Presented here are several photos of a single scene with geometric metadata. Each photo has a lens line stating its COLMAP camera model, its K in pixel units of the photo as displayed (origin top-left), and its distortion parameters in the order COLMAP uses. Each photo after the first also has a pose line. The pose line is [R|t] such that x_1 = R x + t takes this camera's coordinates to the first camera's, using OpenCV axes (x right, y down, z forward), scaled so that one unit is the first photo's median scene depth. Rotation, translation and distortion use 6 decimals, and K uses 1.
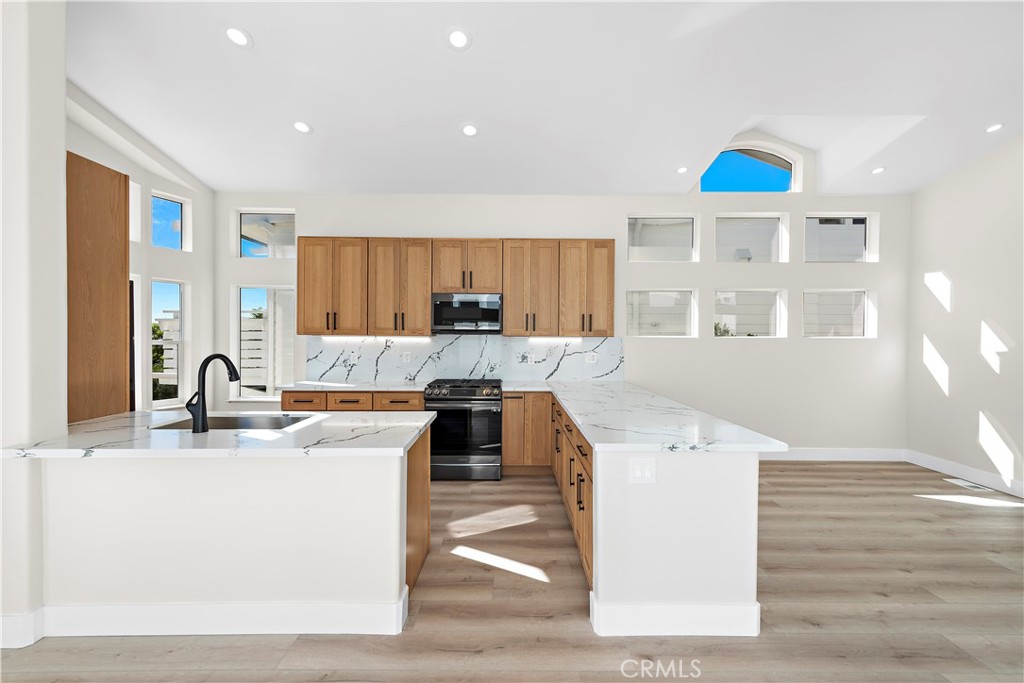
lens RADIAL K [[407.6, 0, 512.7], [0, 407.6, 337.0], [0, 0, 1]] dist [0.008932, -0.000187]
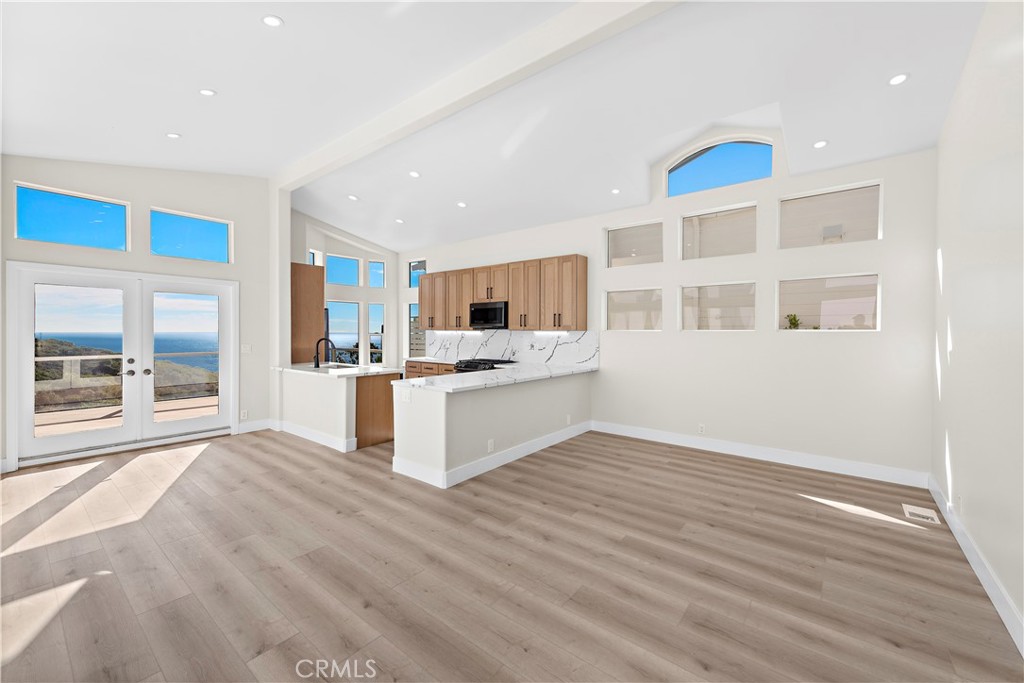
lens RADIAL K [[407.6, 0, 512.7], [0, 407.6, 337.0], [0, 0, 1]] dist [0.008932, -0.000187]
pose [[0.774100, 0.006704, -0.633028, 0.903387], [0.002187, 0.999910, 0.013264, 0.001767], [0.633060, -0.011652, 0.774015, -0.108906]]
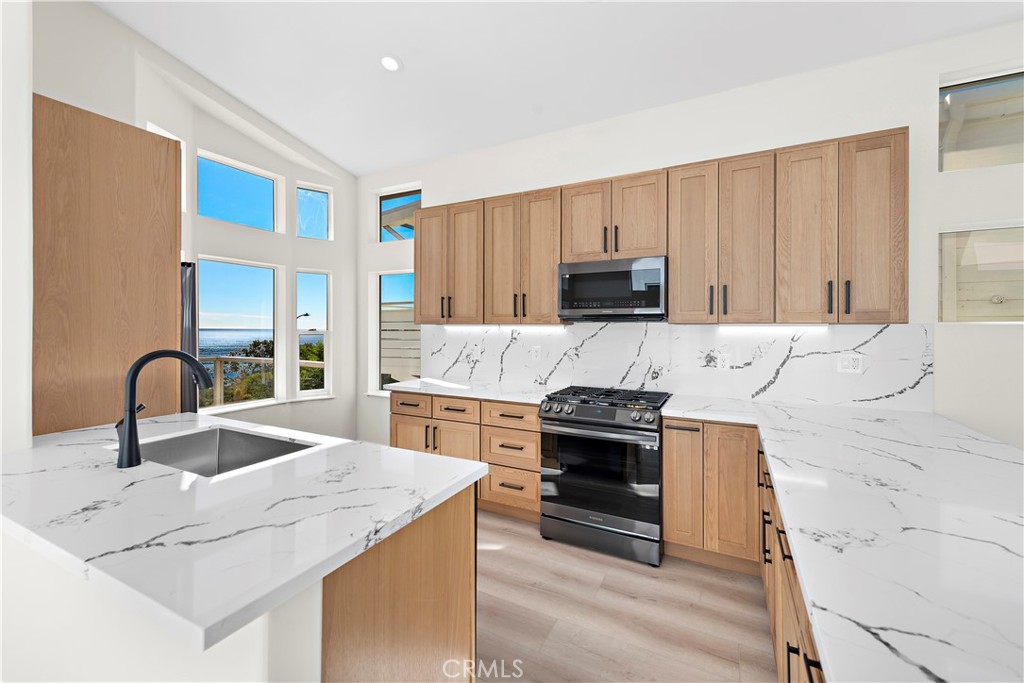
lens RADIAL K [[410.5, 0, 516.0], [0, 410.5, 323.6], [0, 0, 1]] dist [0.010679, -0.000010]
pose [[0.885951, -0.007589, -0.463717, 0.060368], [0.003445, 0.999946, -0.009781, 0.002468], [0.463766, 0.007068, 0.885929, 0.336695]]
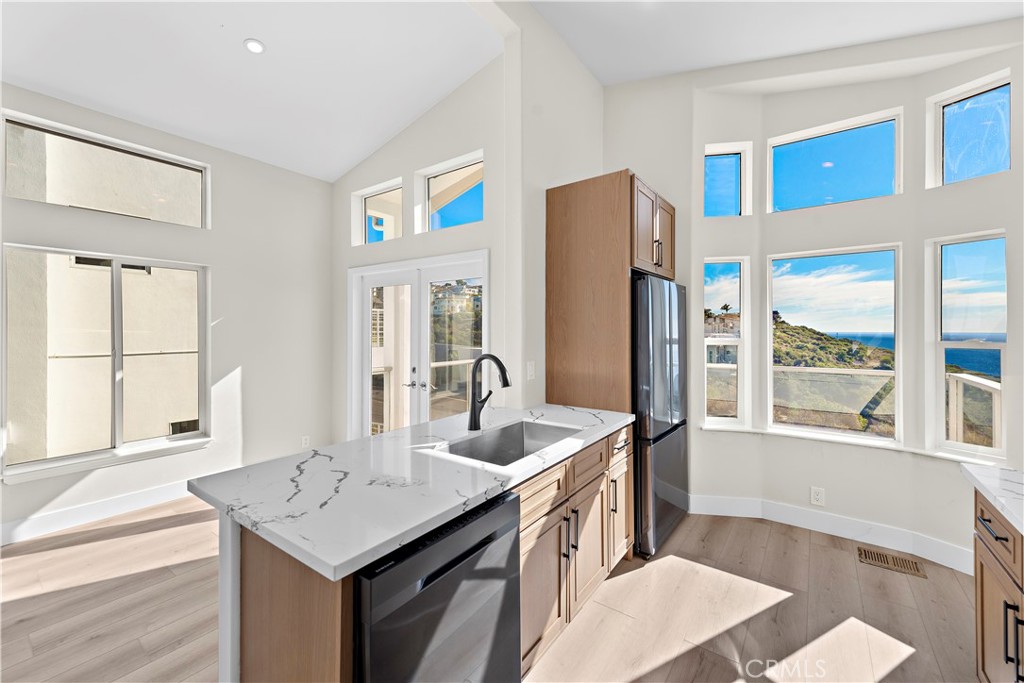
lens RADIAL K [[410.5, 0, 516.0], [0, 410.5, 323.6], [0, 0, 1]] dist [0.010679, -0.000010]
pose [[-0.594000, -0.017911, -0.804265, -0.001204], [-0.002362, 0.999787, -0.020521, -0.005142], [0.804461, -0.010290, -0.593916, 0.825376]]
